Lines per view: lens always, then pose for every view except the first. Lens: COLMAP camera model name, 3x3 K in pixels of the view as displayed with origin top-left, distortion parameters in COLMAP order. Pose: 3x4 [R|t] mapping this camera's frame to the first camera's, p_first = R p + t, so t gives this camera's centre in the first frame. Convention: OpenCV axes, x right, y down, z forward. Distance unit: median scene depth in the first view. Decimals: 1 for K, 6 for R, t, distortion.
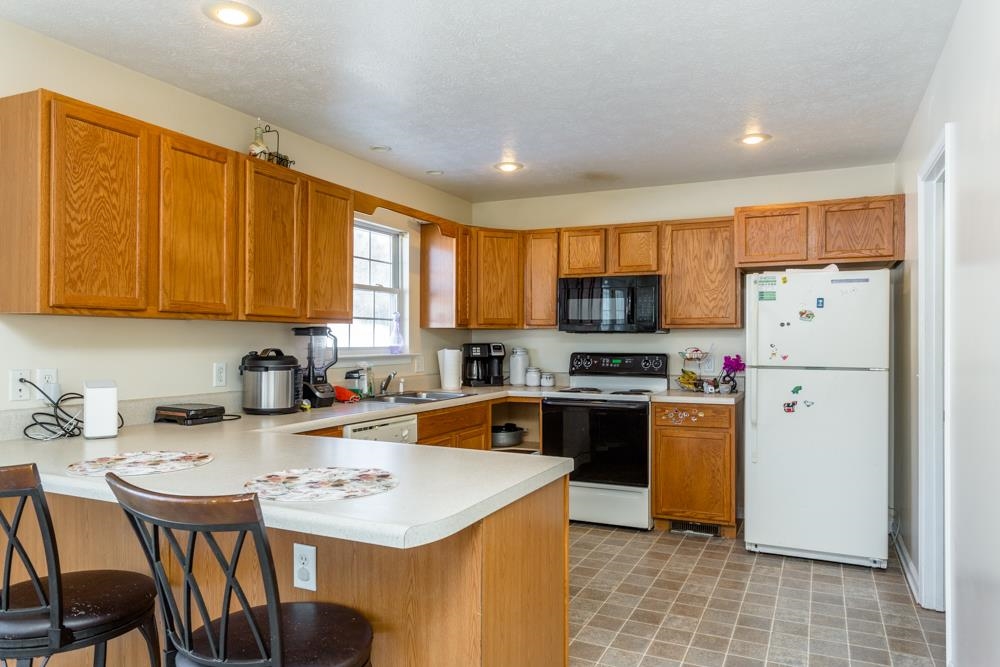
lens RADIAL K [[681.1, 0, 508.1], [0, 681.1, 339.1], [0, 0, 1]] dist [0.000643, 0.009614]
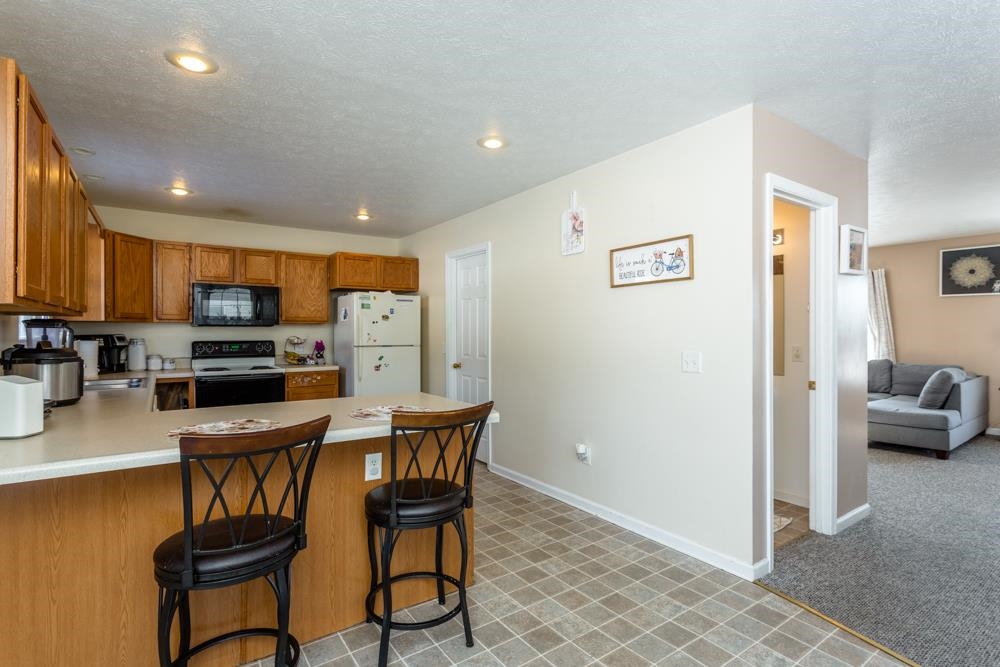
lens RADIAL K [[484.4, 0, 499.8], [0, 484.4, 336.5], [0, 0, 1]] dist [0.006802, -0.000906]
pose [[0.510495, -0.012874, 0.859784, -0.511580], [0.002464, 0.999906, 0.013509, -0.000273], [-0.859877, -0.004777, 0.510479, 0.056046]]
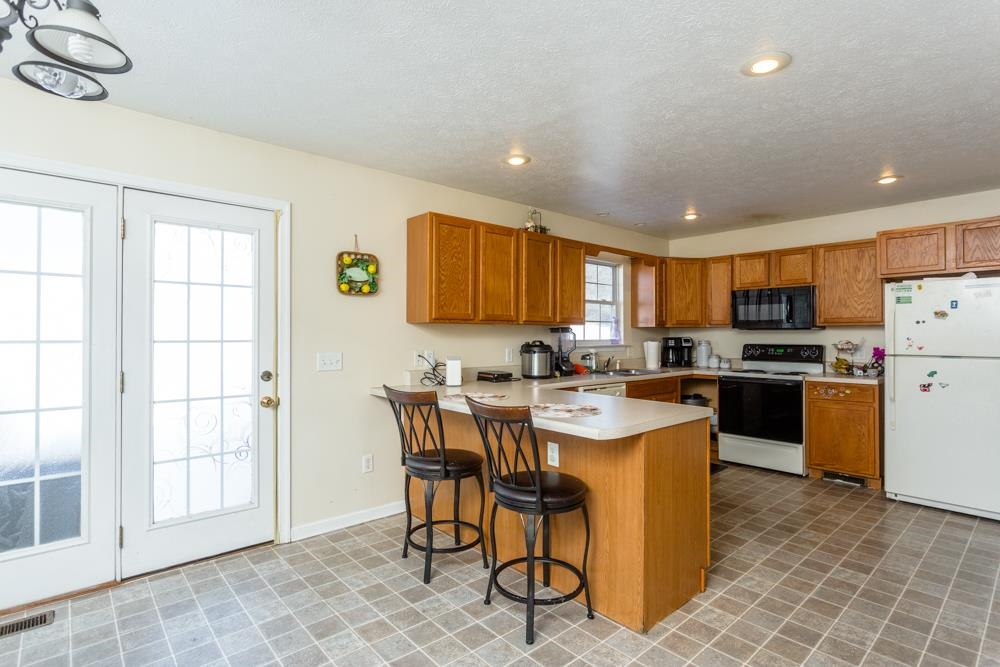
lens RADIAL K [[496.0, 0, 504.1], [0, 496.0, 331.5], [0, 0, 1]] dist [-0.001018, -0.000640]
pose [[0.919311, -0.005626, -0.393490, 0.054699], [0.003152, 0.999971, -0.006933, -0.000137], [0.393518, 0.005133, 0.919303, -0.146506]]
